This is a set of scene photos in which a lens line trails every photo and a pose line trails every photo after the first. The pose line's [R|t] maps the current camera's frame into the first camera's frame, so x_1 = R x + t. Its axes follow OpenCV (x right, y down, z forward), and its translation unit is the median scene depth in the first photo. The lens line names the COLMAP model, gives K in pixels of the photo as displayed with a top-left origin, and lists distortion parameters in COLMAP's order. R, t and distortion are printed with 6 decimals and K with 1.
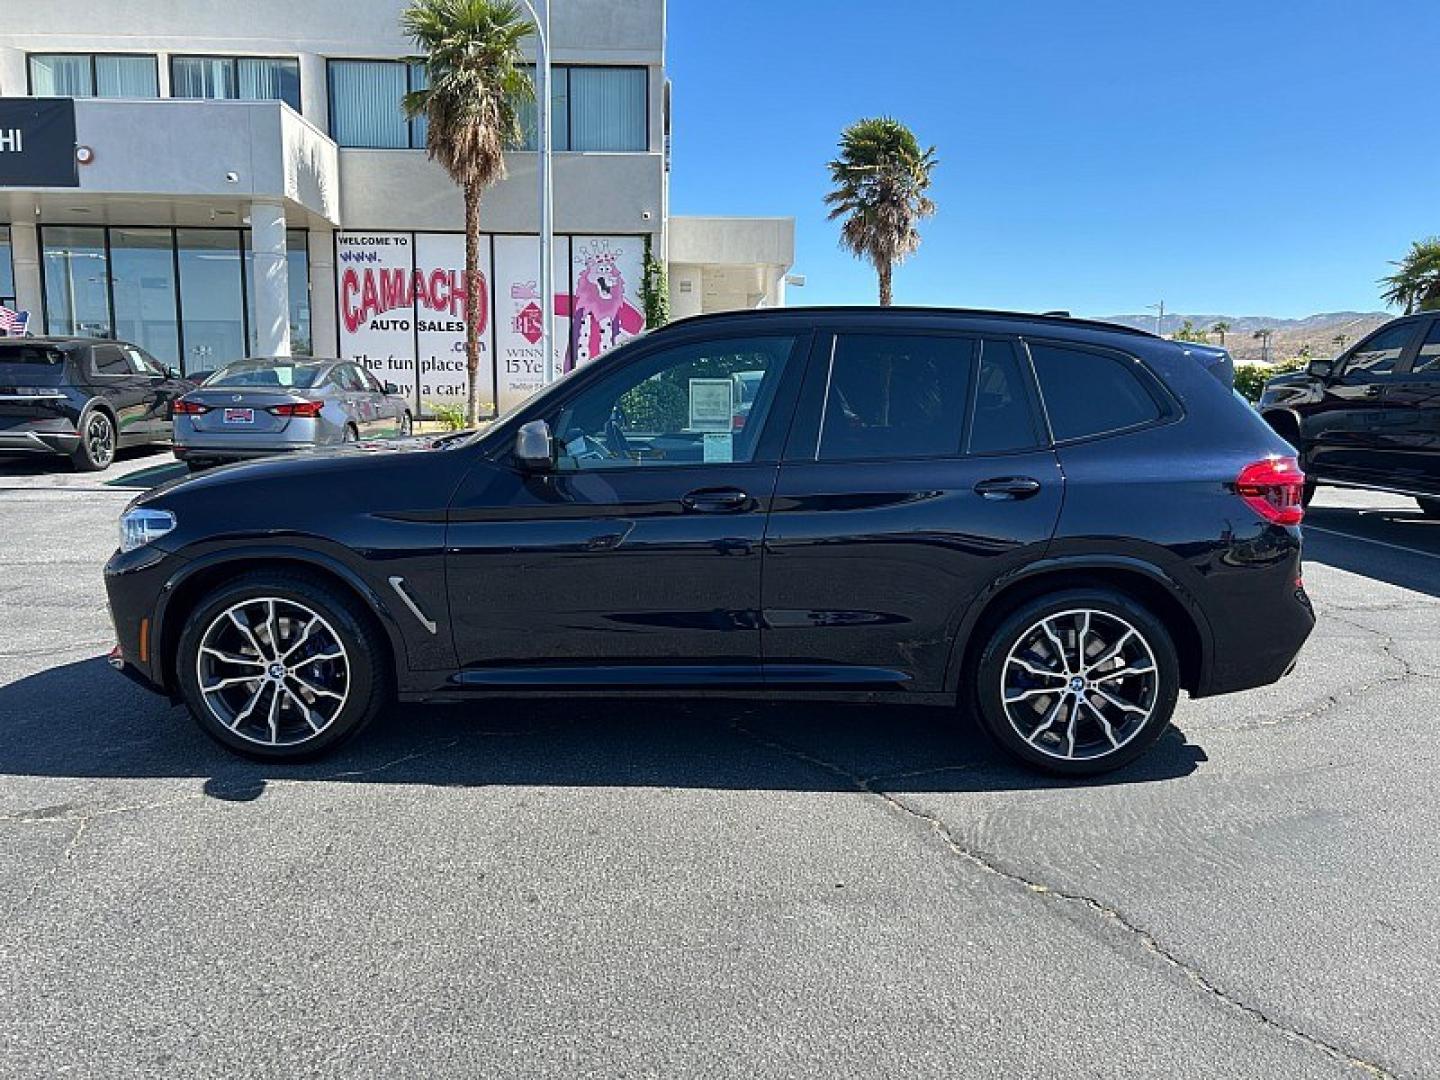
lens RADIAL K [[1116.8, 0, 720.0], [0, 1116.8, 540.0], [0, 0, 1]] dist [0.059716, -0.073710]
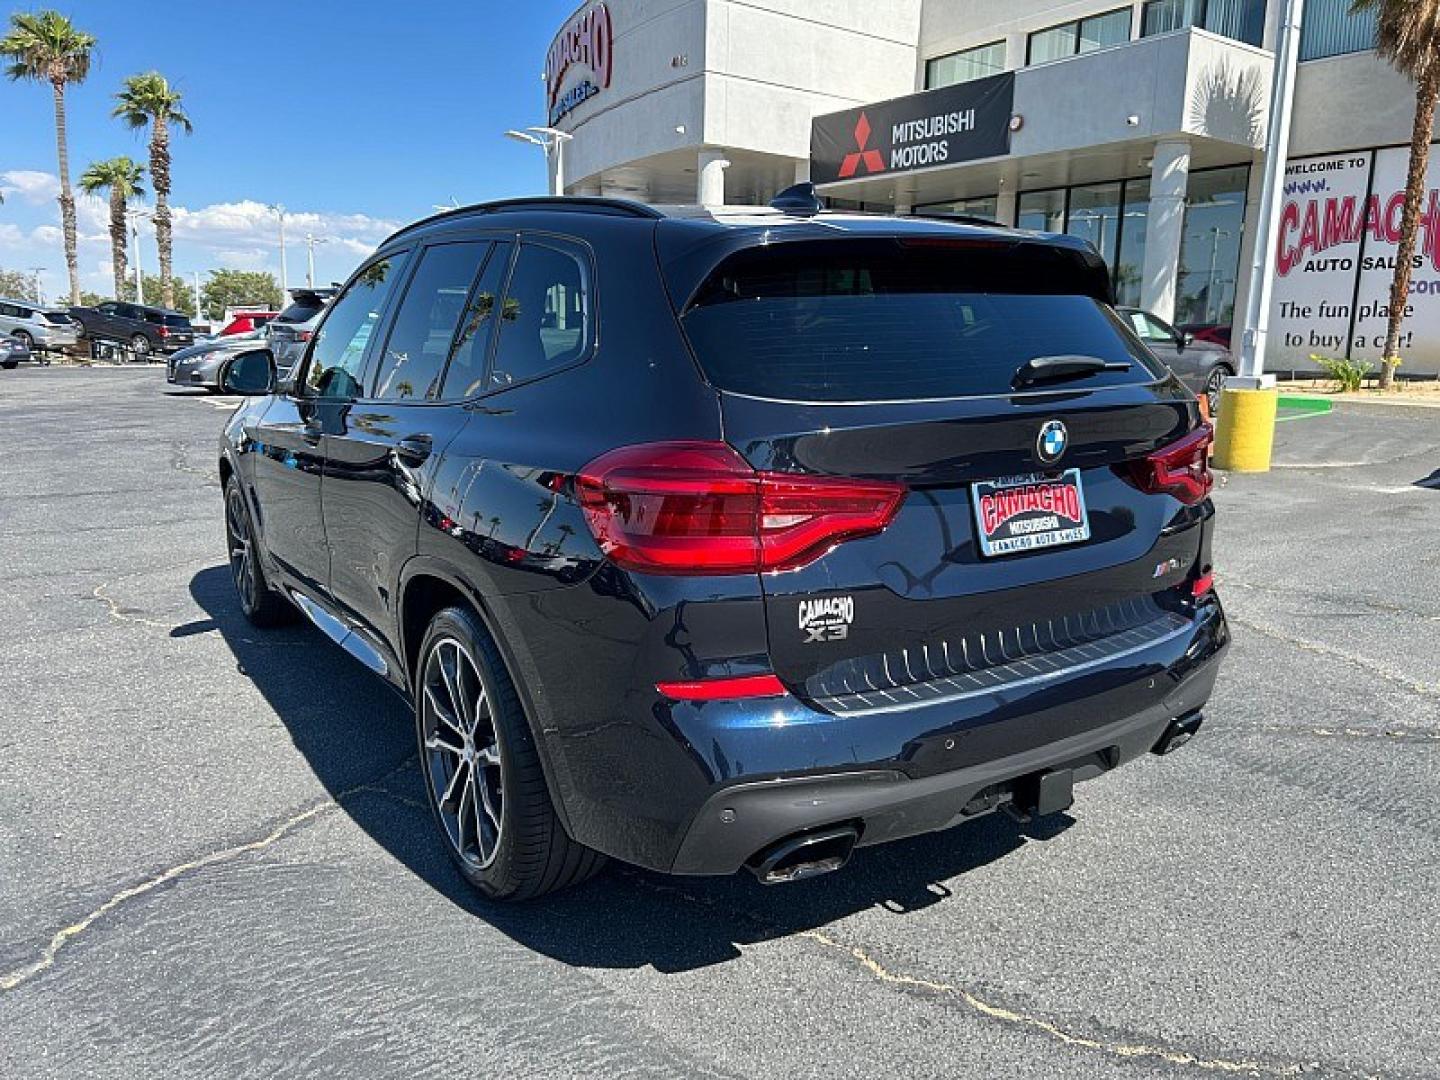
lens RADIAL K [[1116.8, 0, 720.0], [0, 1116.8, 540.0], [0, 0, 1]] dist [0.059716, -0.073710]
pose [[0.536445, 0.147052, -0.831025, 0.200521], [-0.117058, 0.988149, 0.099292, -0.017335], [0.835777, 0.044013, 0.547302, 0.160632]]
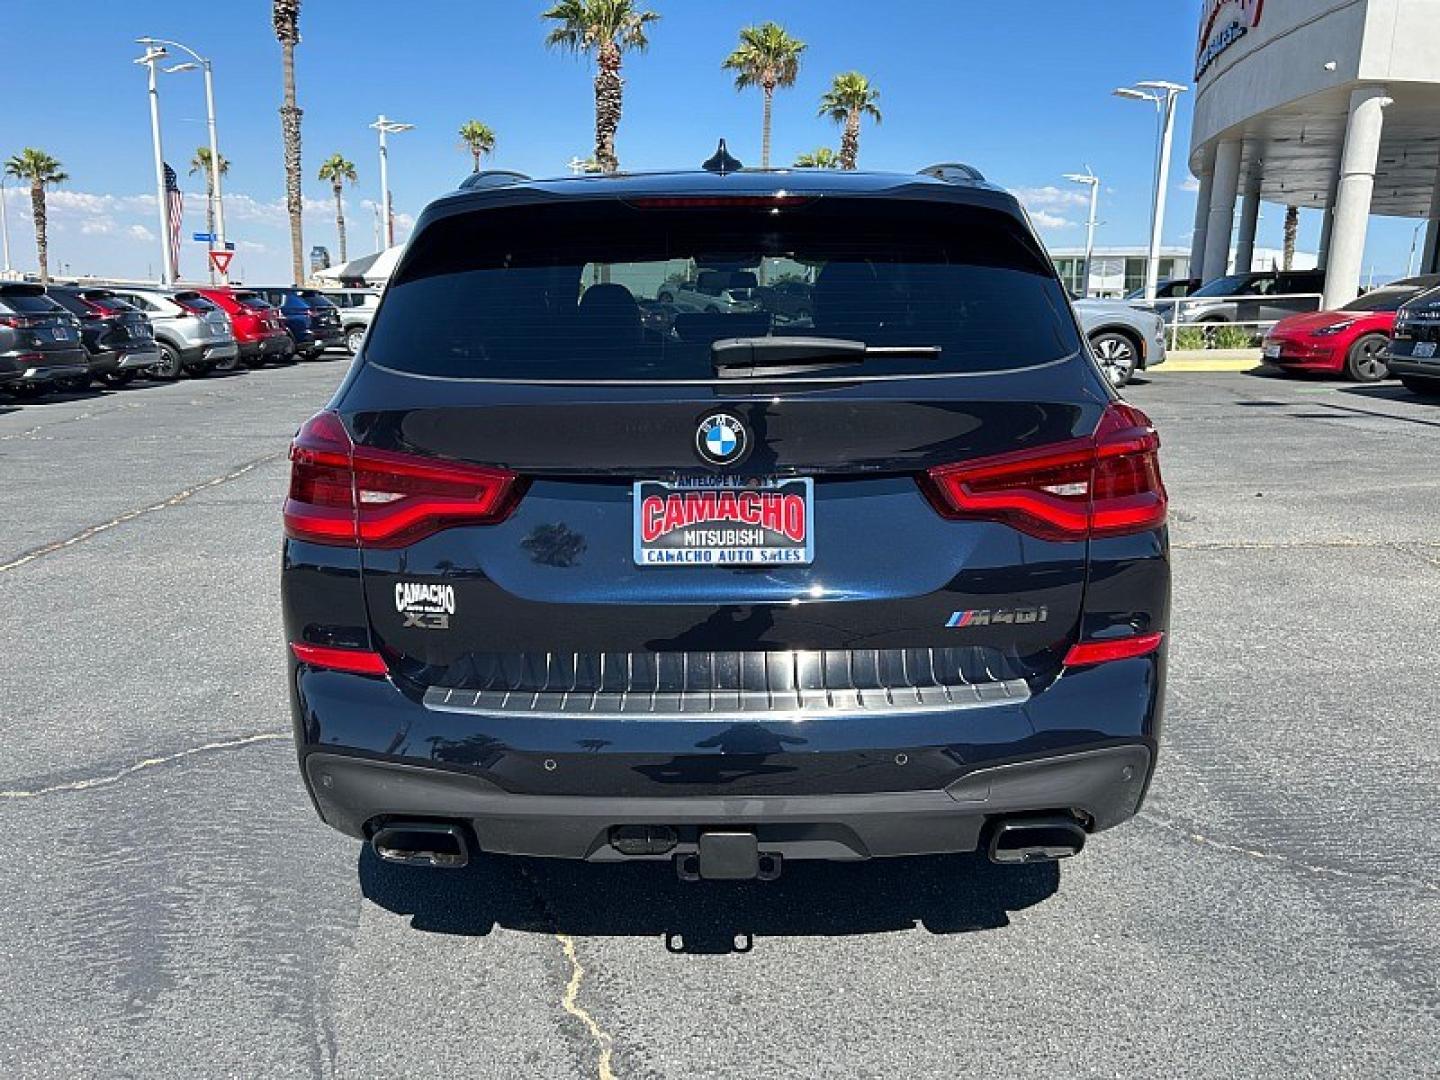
lens RADIAL K [[1116.8, 0, 720.0], [0, 1116.8, 540.0], [0, 0, 1]] dist [0.059716, -0.073710]
pose [[-0.025088, 0.198717, -0.979736, 0.217823], [-0.145079, 0.968945, 0.200244, -0.031150], [0.989102, 0.147163, 0.004520, 0.255450]]
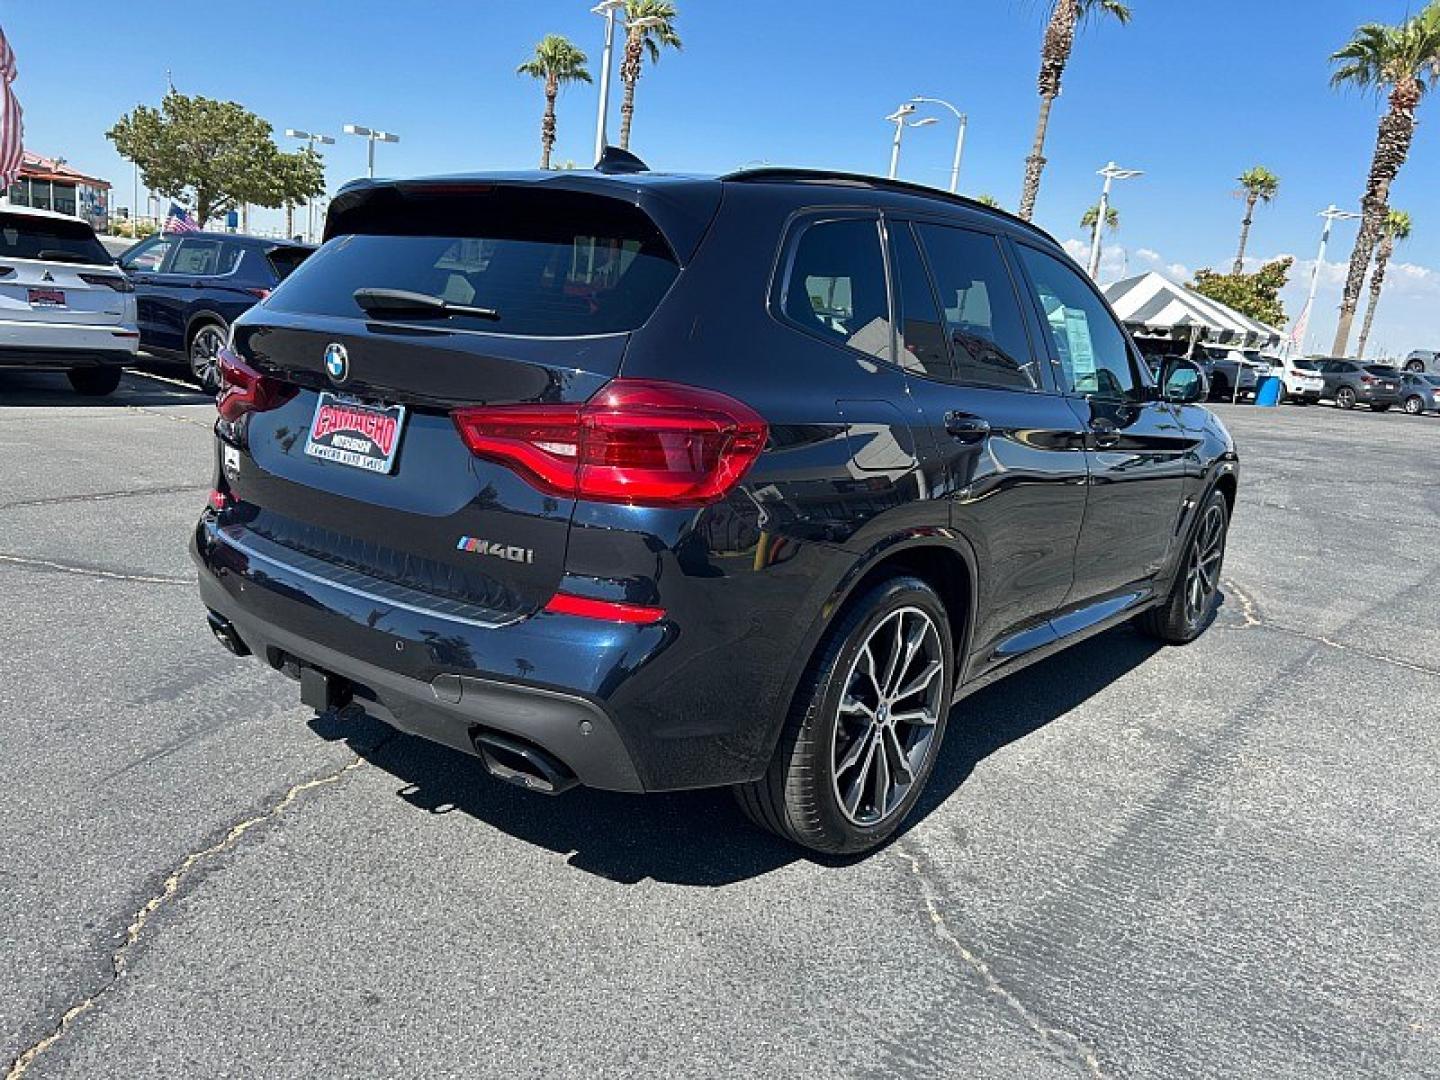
lens RADIAL K [[1095.8, 0, 720.0], [0, 1095.8, 540.0], [0, 0, 1]] dist [0.059088, -0.051678]
pose [[-0.629400, 0.092834, -0.771516, 0.190619], [-0.207324, 0.936789, 0.281856, -0.045659], [0.748914, 0.337354, -0.570369, 0.366273]]
